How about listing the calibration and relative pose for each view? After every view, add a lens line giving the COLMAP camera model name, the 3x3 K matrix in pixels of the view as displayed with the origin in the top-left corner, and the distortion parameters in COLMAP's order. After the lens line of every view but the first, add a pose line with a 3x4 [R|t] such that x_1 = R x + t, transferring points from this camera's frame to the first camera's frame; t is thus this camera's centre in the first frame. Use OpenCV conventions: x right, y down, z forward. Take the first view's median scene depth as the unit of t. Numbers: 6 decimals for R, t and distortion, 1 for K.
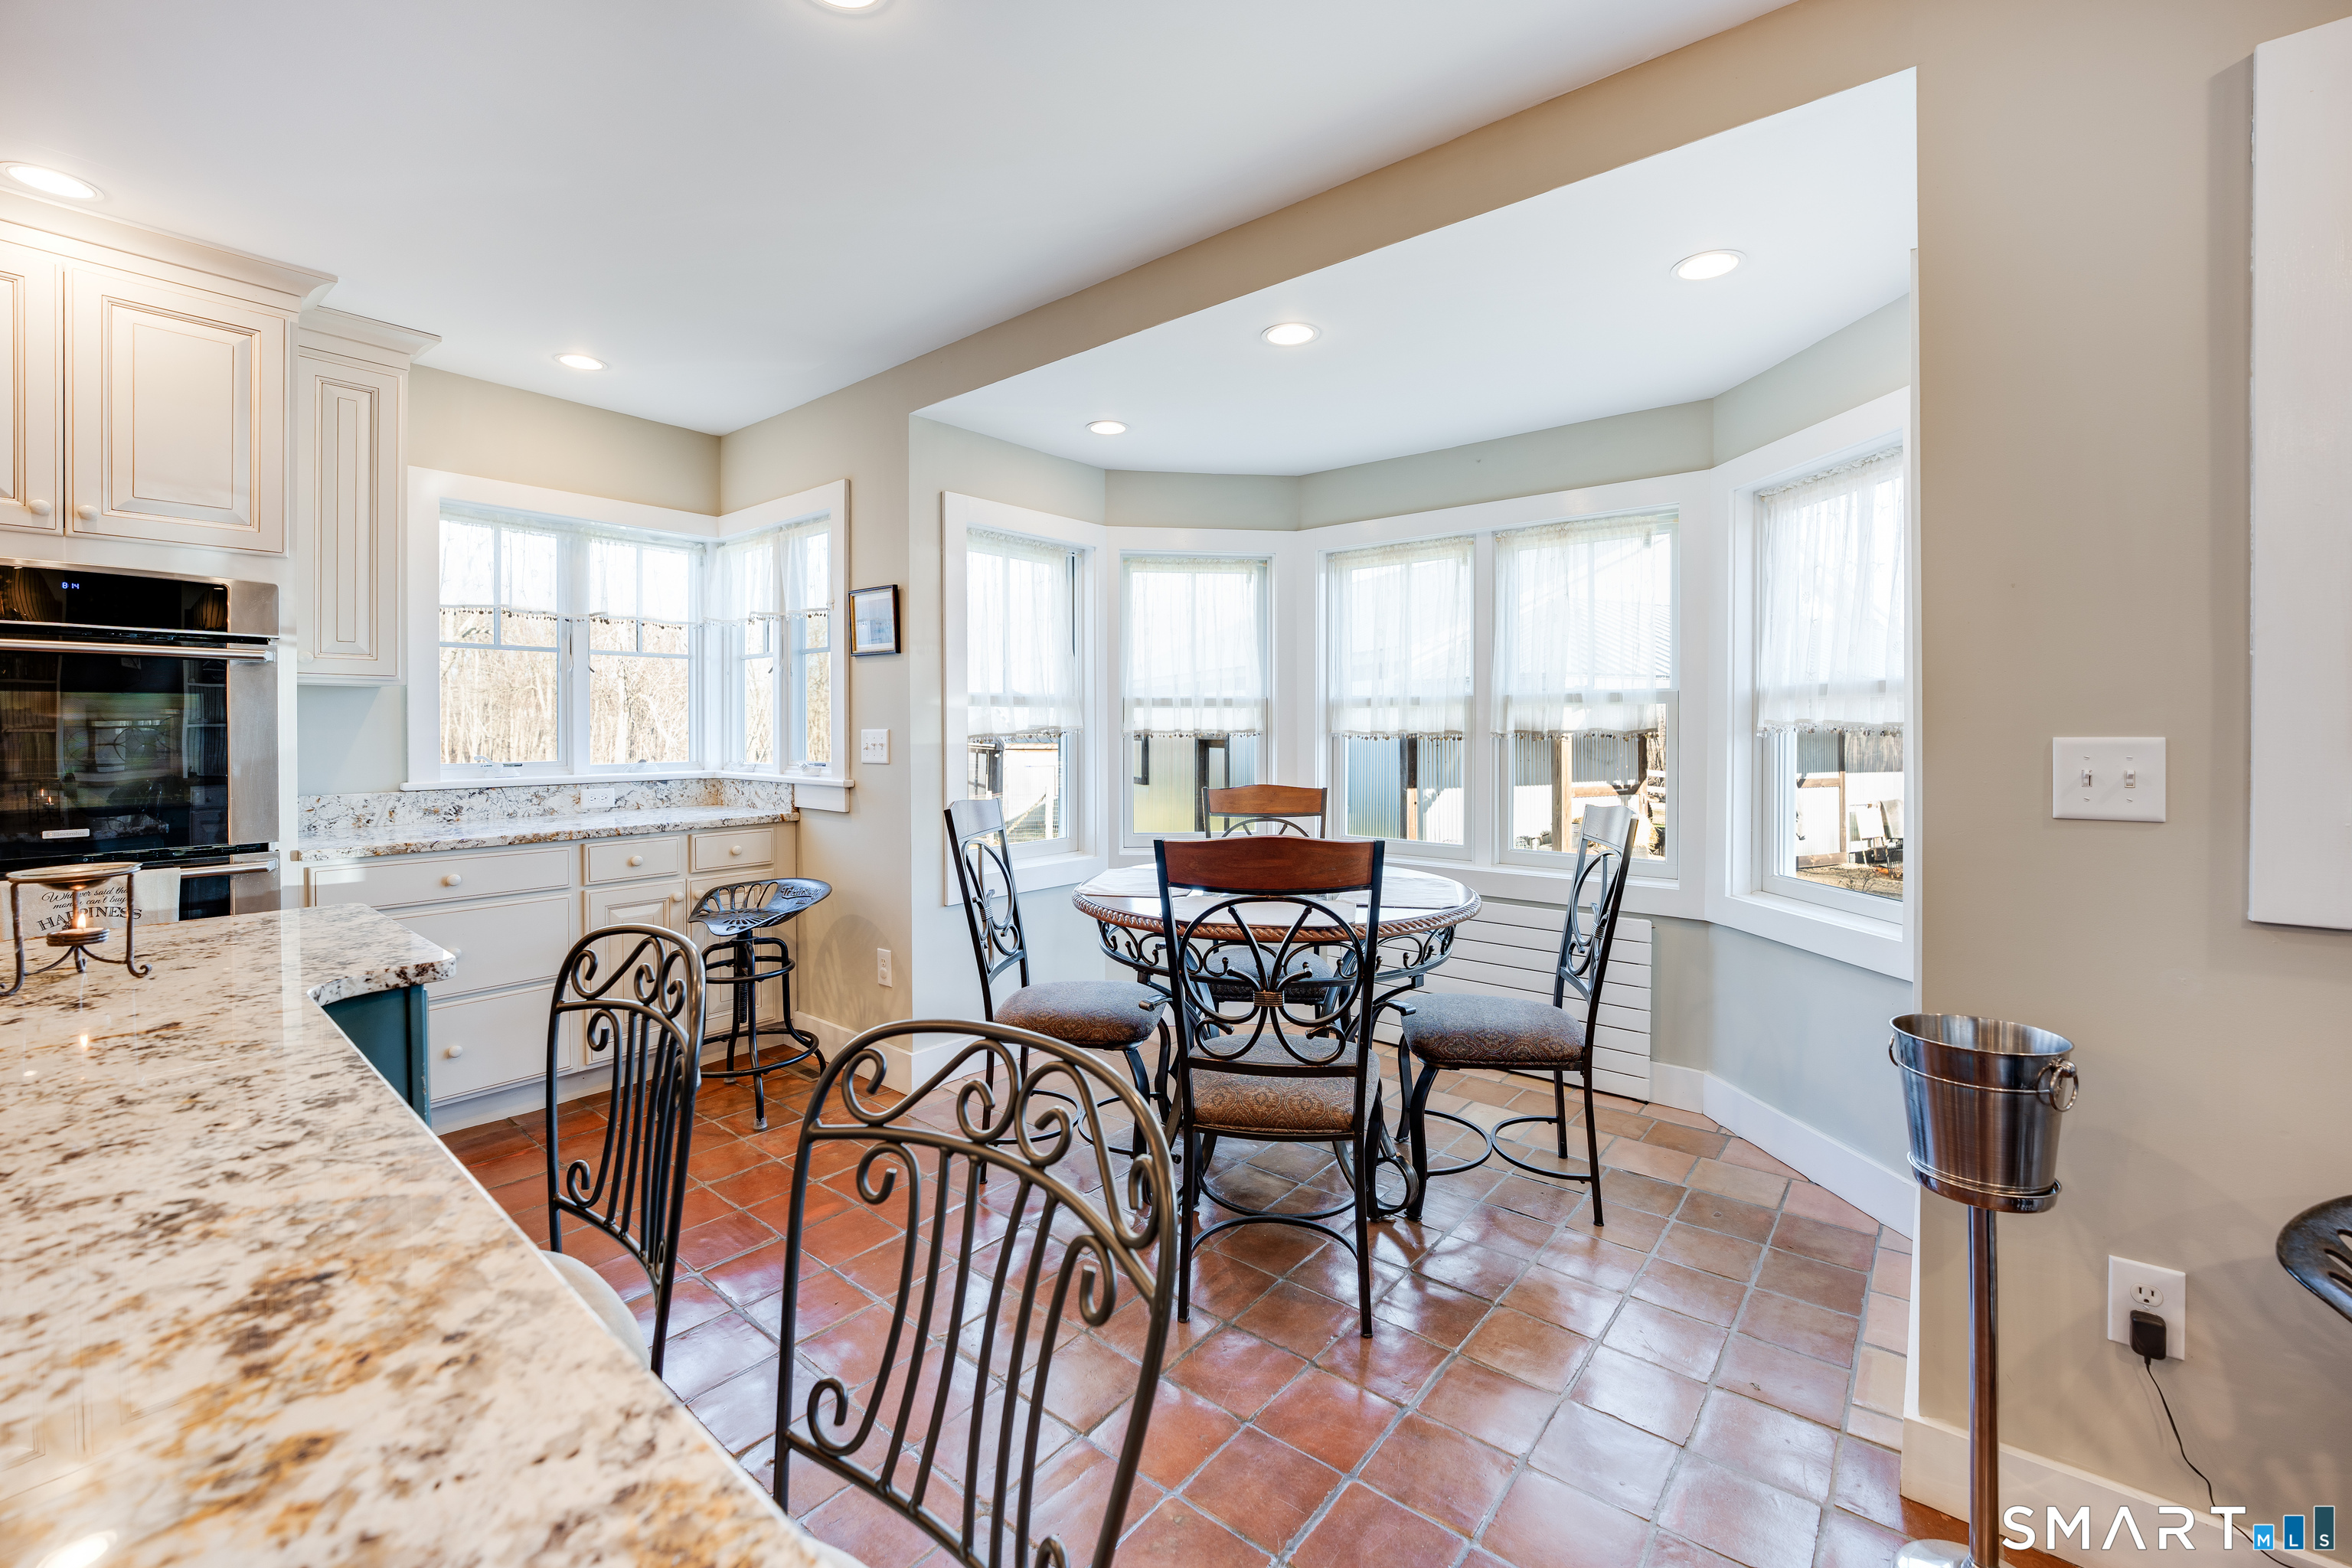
lens RADIAL K [[981.9, 0, 1177.7], [0, 981.9, 720.6], [0, 0, 1]] dist [-0.000891, -0.000096]
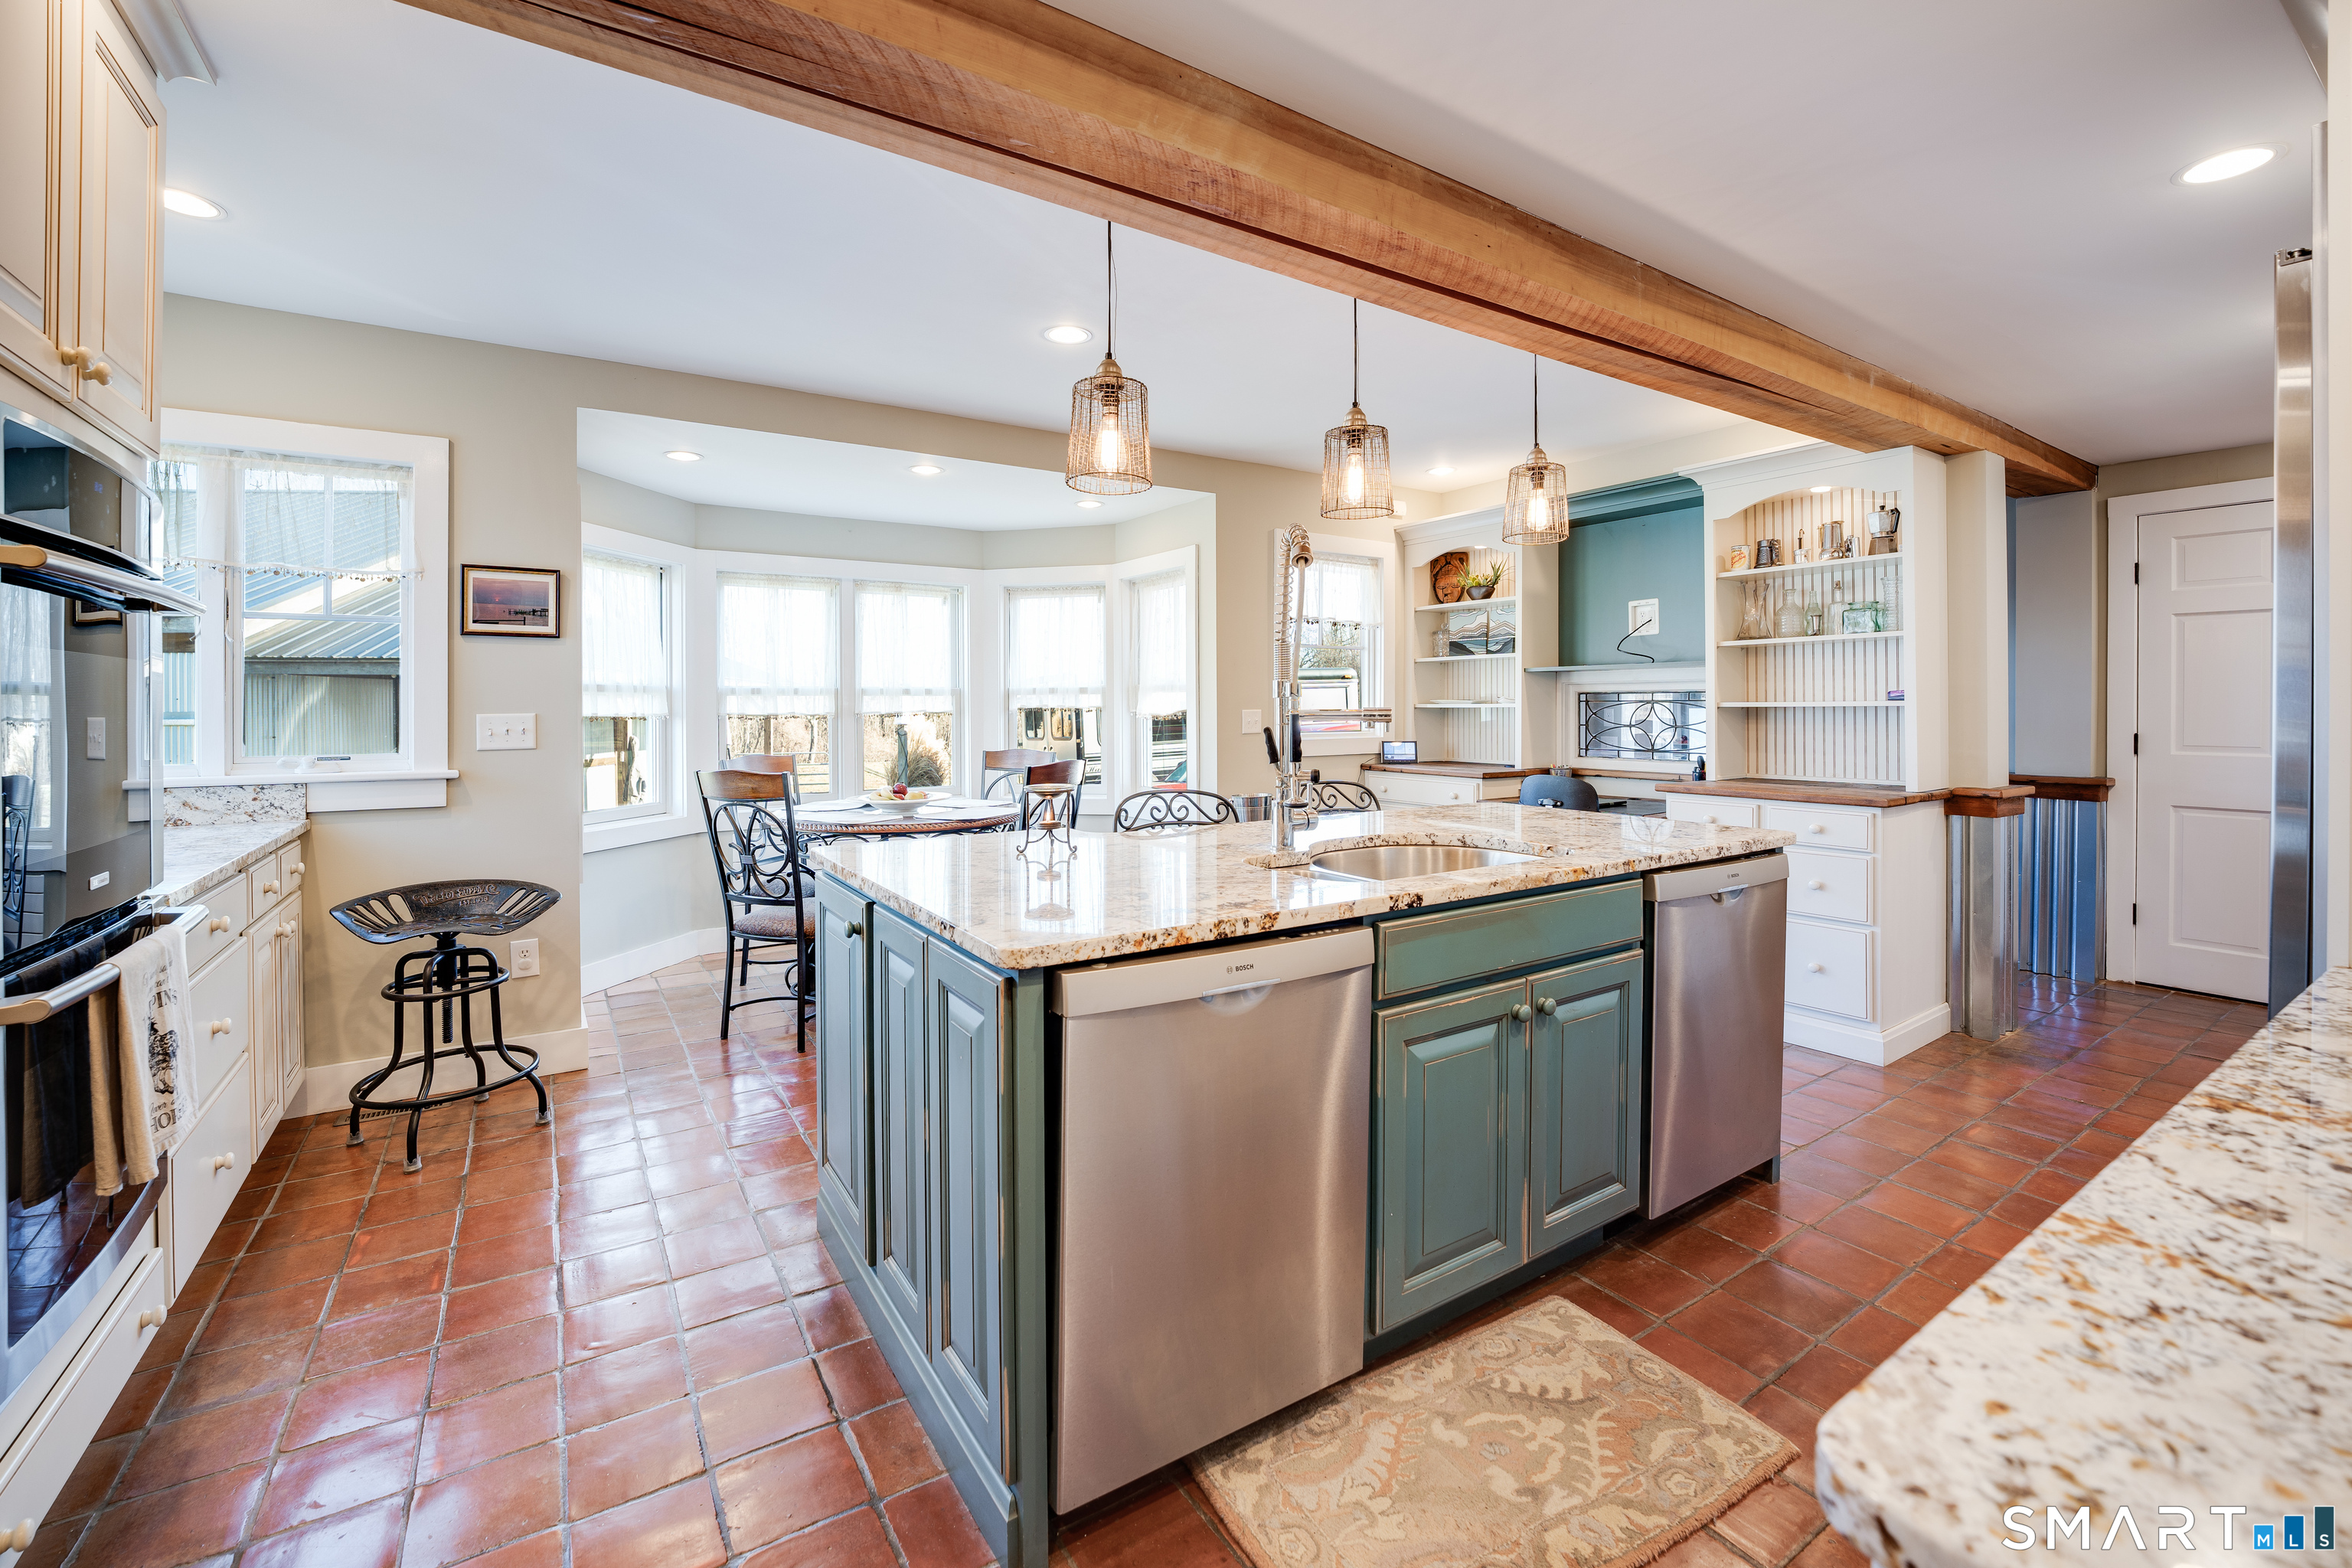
lens RADIAL K [[981.9, 0, 1177.7], [0, 981.9, 720.6], [0, 0, 1]] dist [-0.000891, -0.000096]
pose [[0.309059, -0.014326, 0.950935, -1.008682], [0.002000, 0.999894, 0.014414, 0.002071], [-0.951041, -0.002553, 0.309055, 0.073767]]
